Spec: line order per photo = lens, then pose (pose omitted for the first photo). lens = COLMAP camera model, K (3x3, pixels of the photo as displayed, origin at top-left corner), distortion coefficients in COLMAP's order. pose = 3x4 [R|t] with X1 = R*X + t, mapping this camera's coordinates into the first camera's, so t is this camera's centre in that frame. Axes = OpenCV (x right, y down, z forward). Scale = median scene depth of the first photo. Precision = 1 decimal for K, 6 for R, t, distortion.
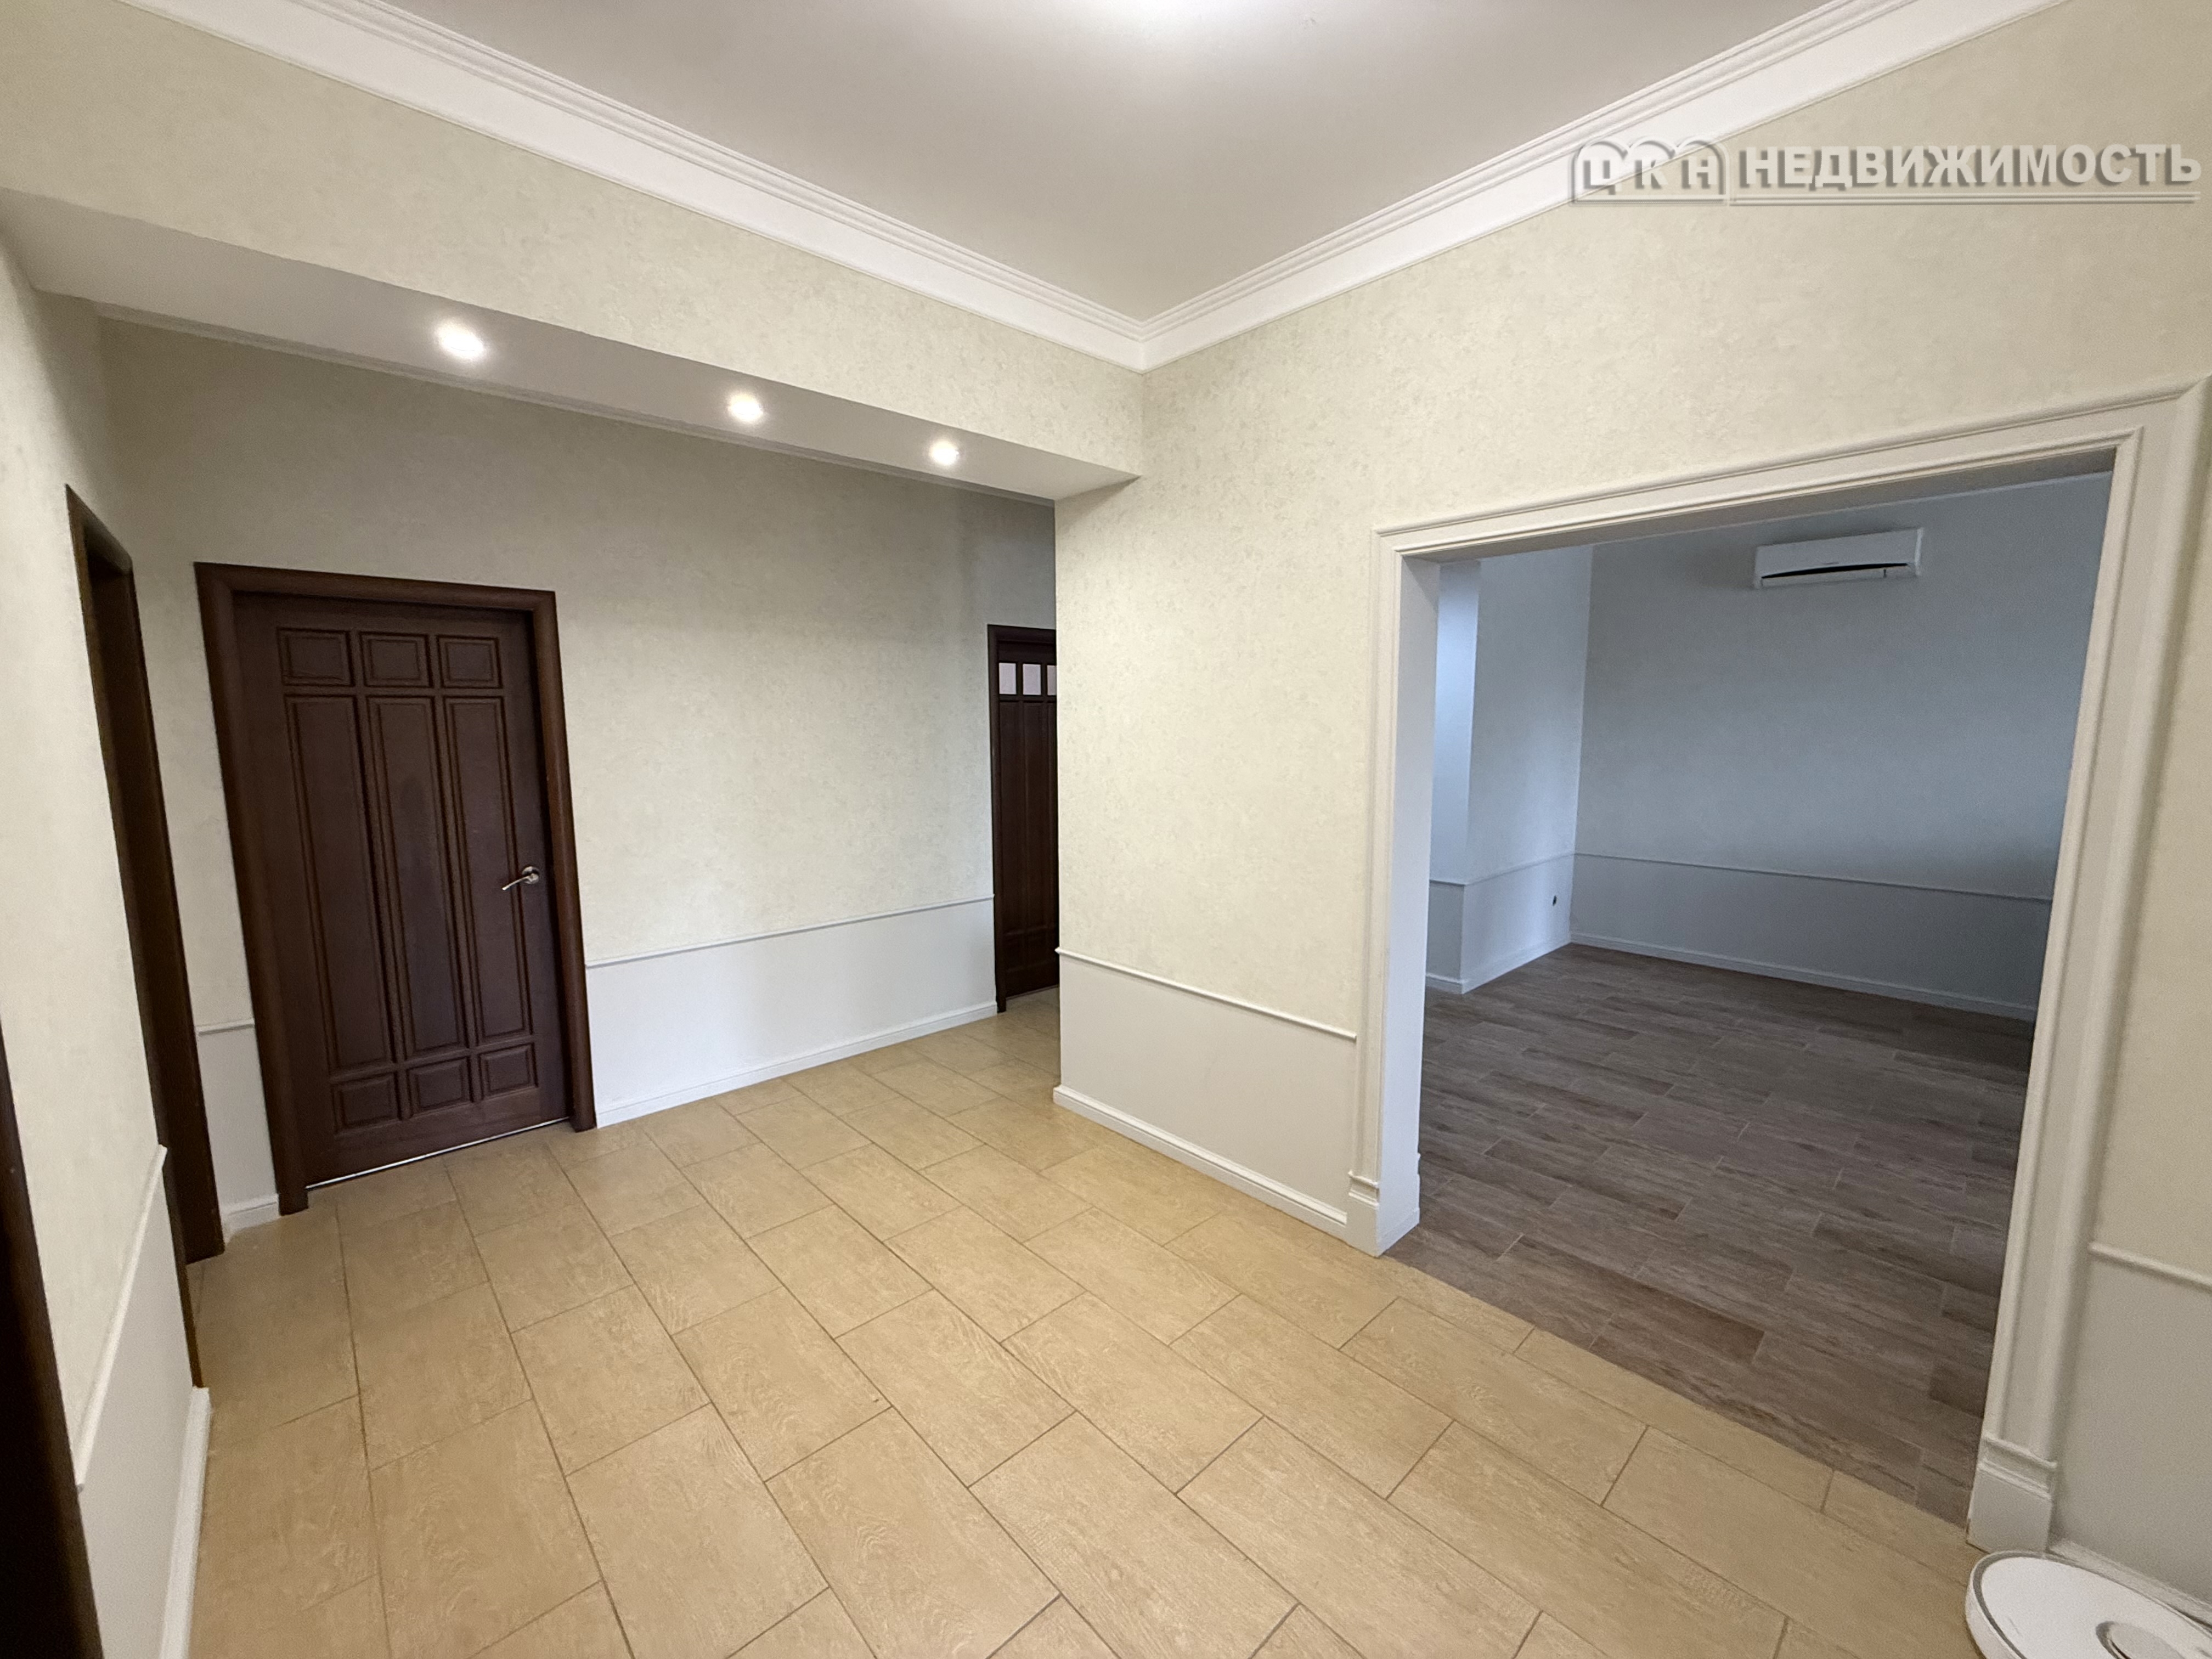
lens RADIAL K [[887.6, 0, 1102.1], [0, 887.6, 835.8], [0, 0, 1]] dist [-0.004489, 0.001009]
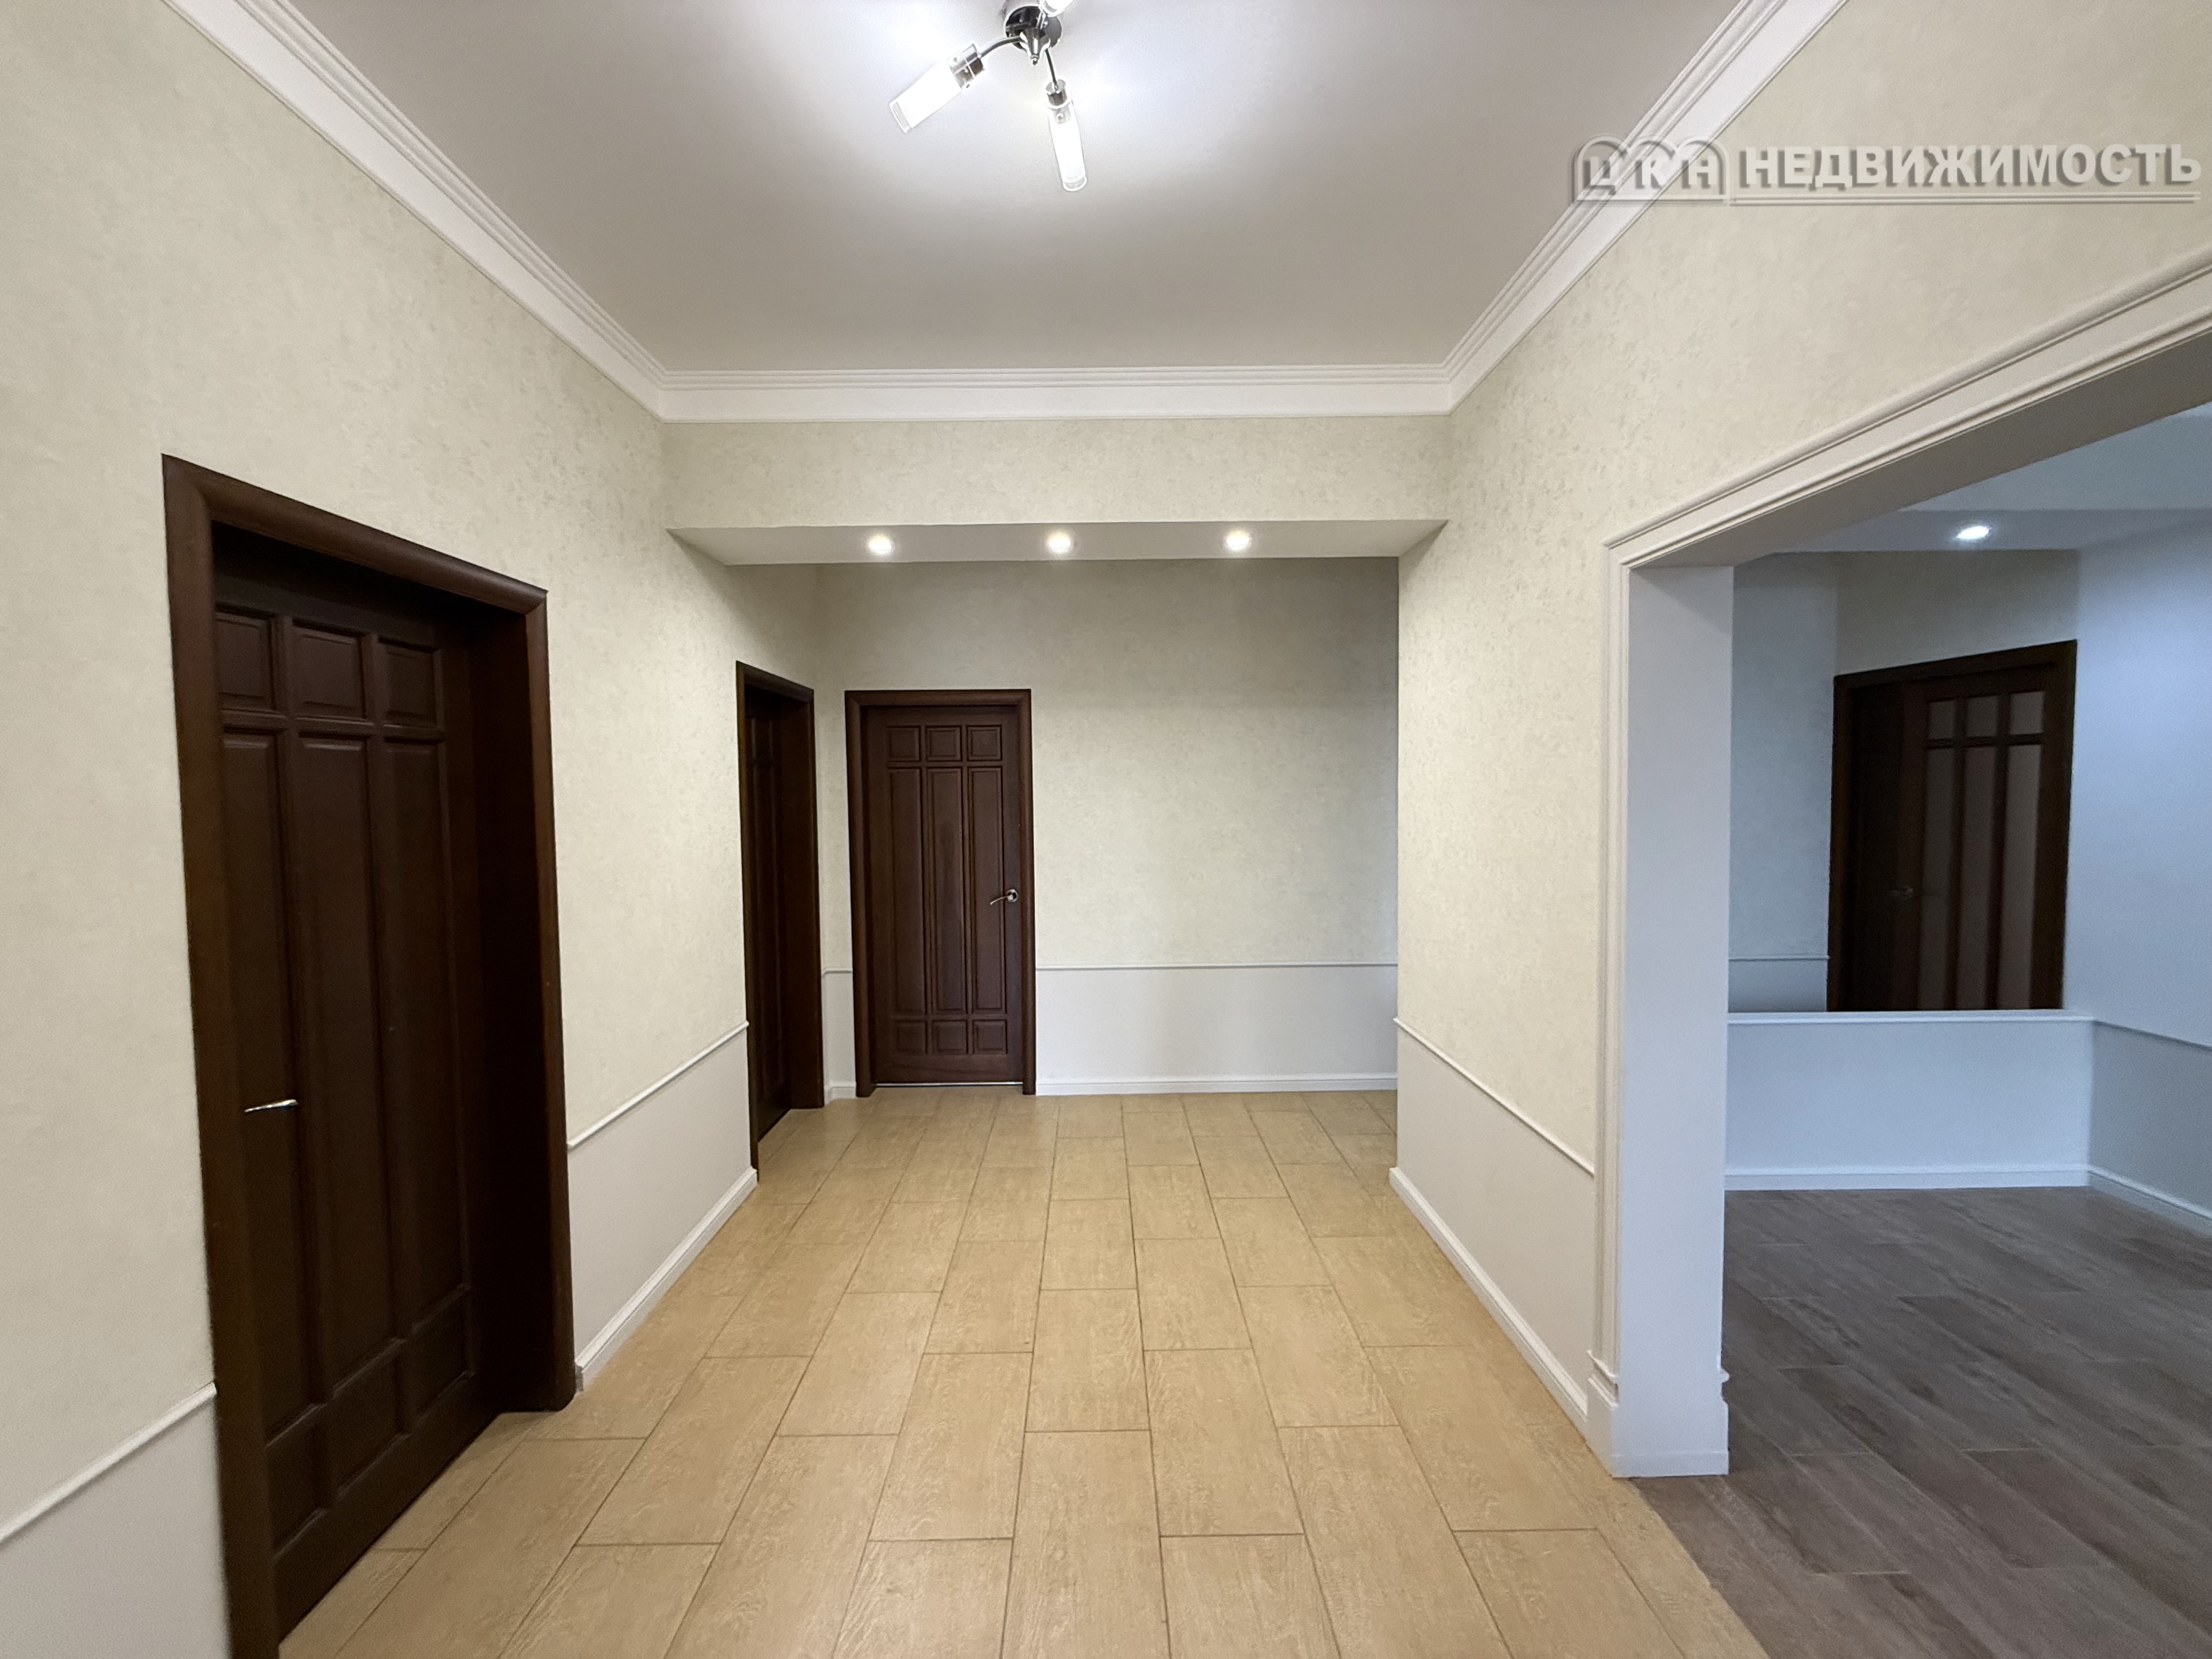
lens RADIAL K [[887.6, 0, 1087.6], [0, 887.6, 831.5], [0, 0, 1]] dist [-0.004489, 0.001009]
pose [[0.732316, 0.030093, -0.680300, 0.451776], [-0.081420, 0.995726, -0.043599, -0.003838], [0.676080, 0.087318, 0.731636, 0.089333]]
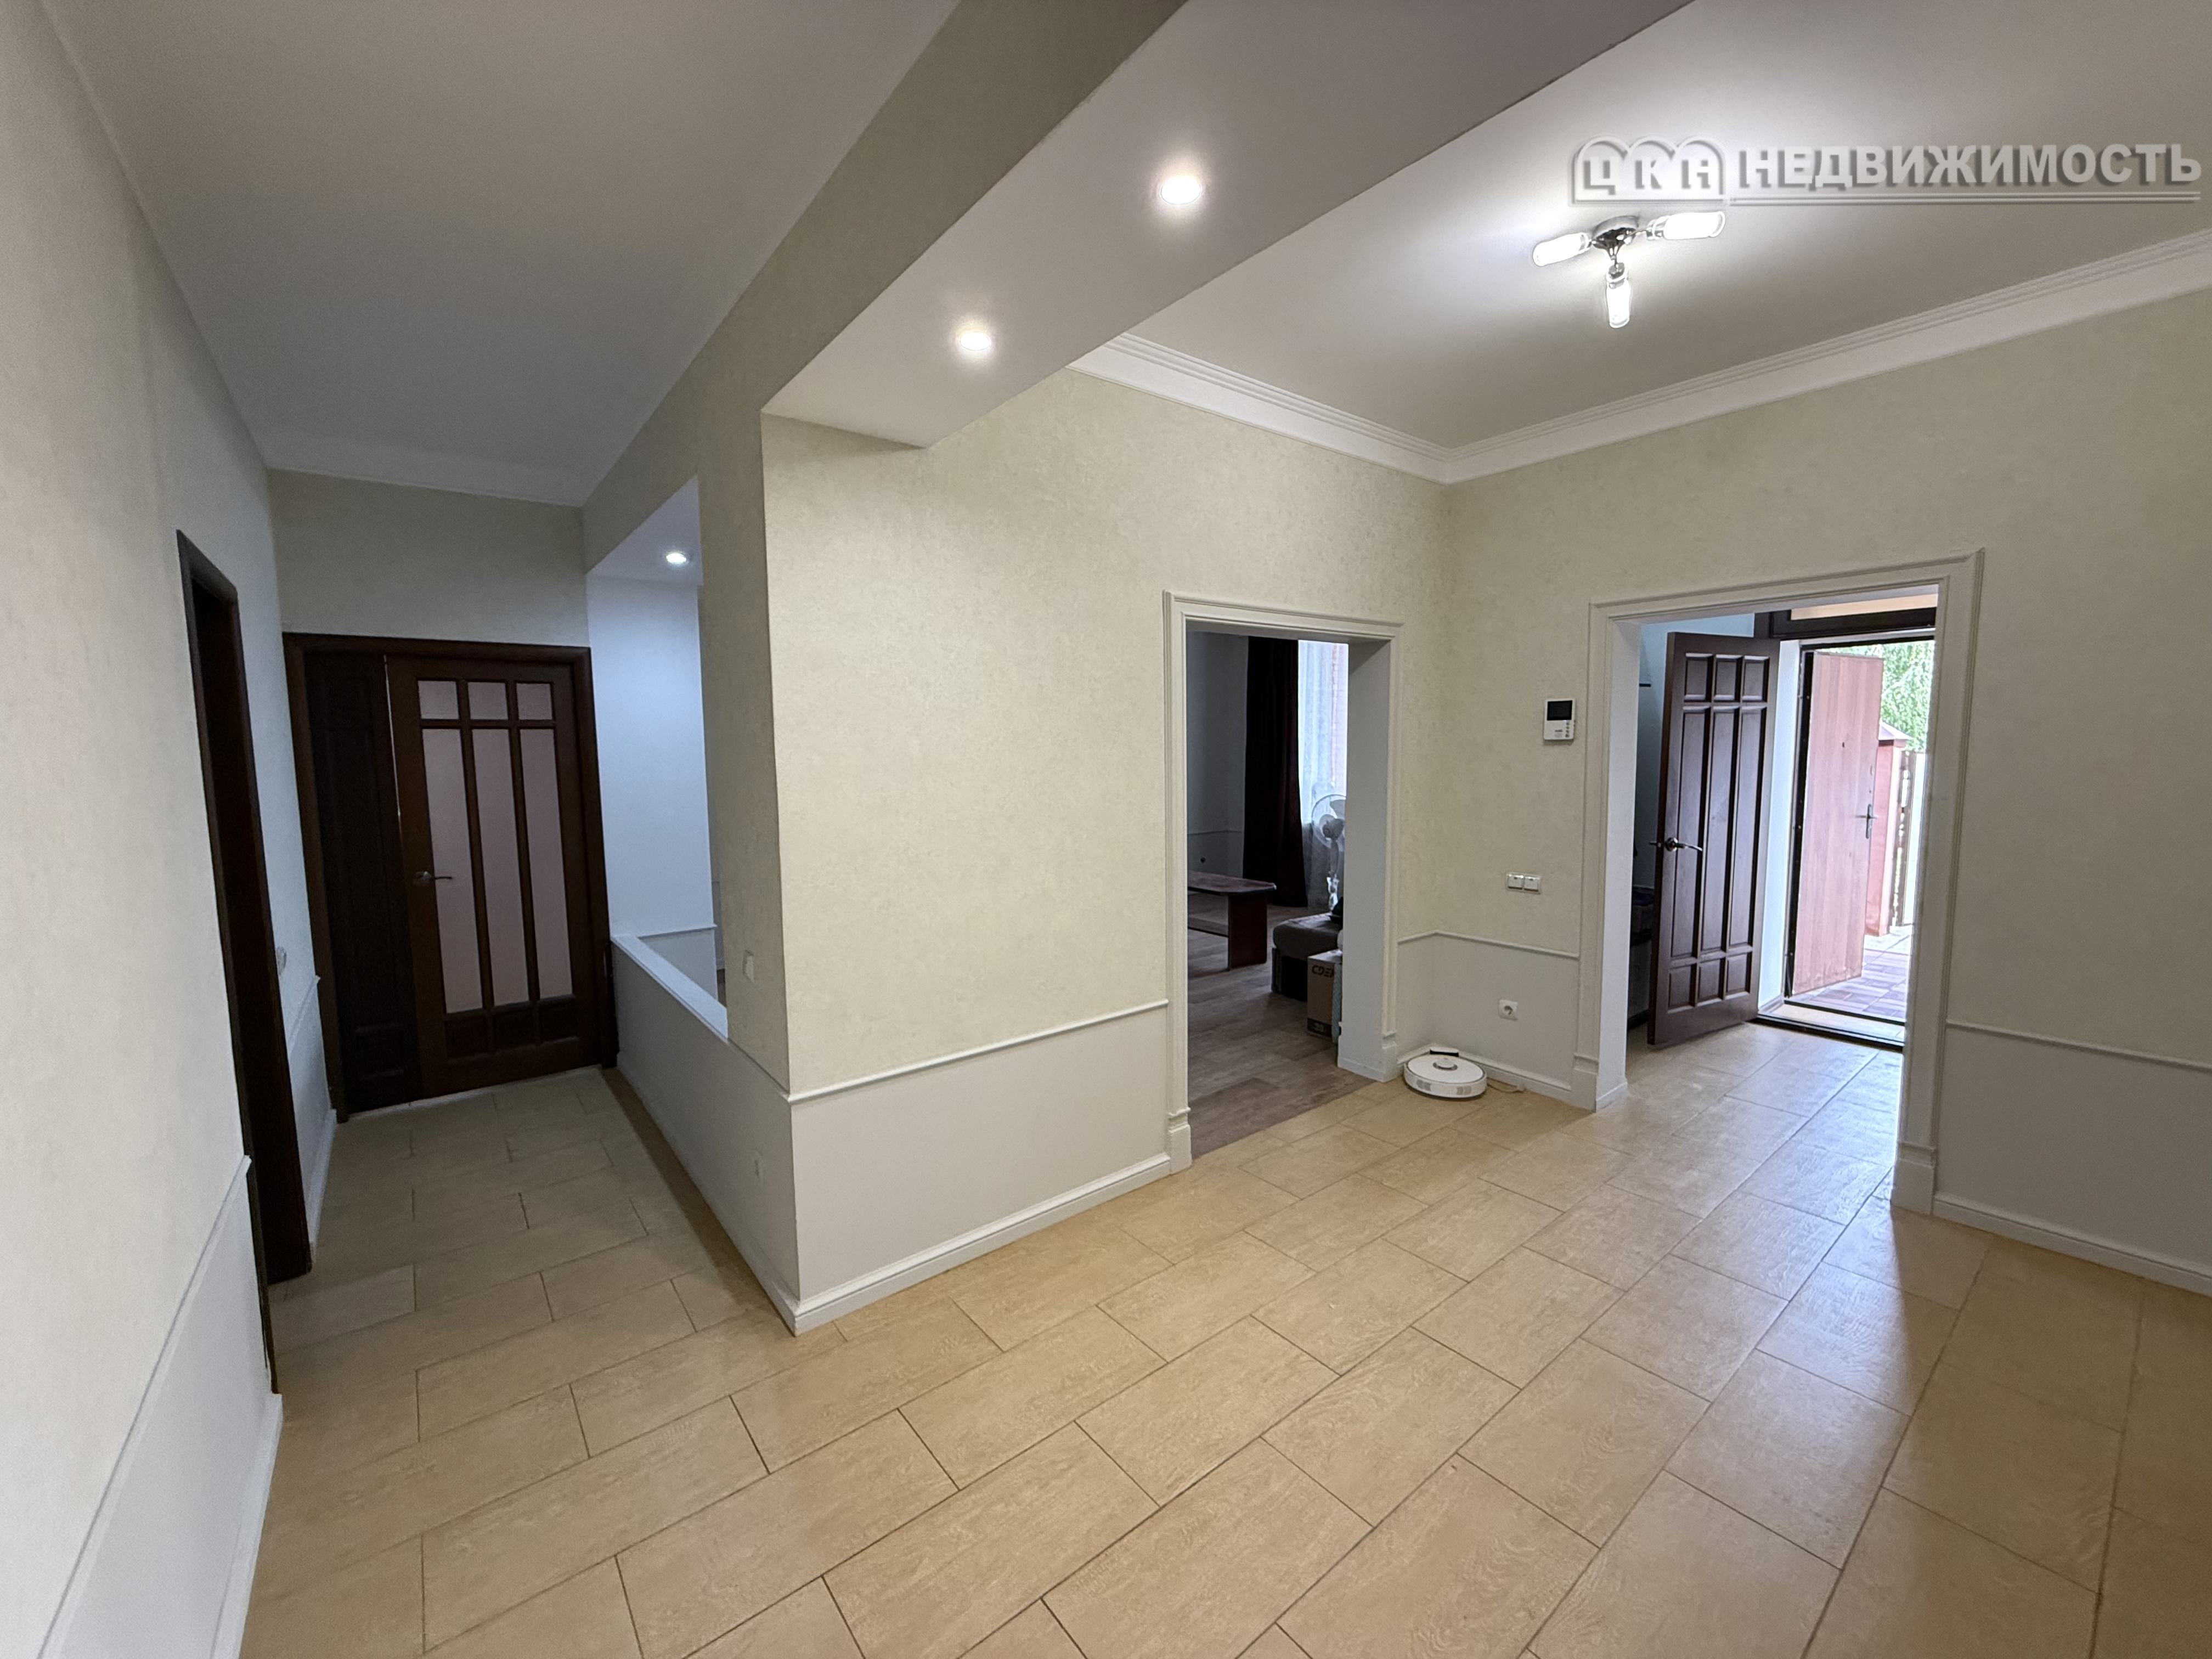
lens RADIAL K [[887.6, 0, 1084.1], [0, 887.6, 838.3], [0, 0, 1]] dist [-0.004489, 0.001009]
pose [[0.076497, -0.099825, 0.992060, -0.861445], [0.142168, 0.985901, 0.088243, -0.114390], [-0.986882, 0.134289, 0.089611, 0.914346]]
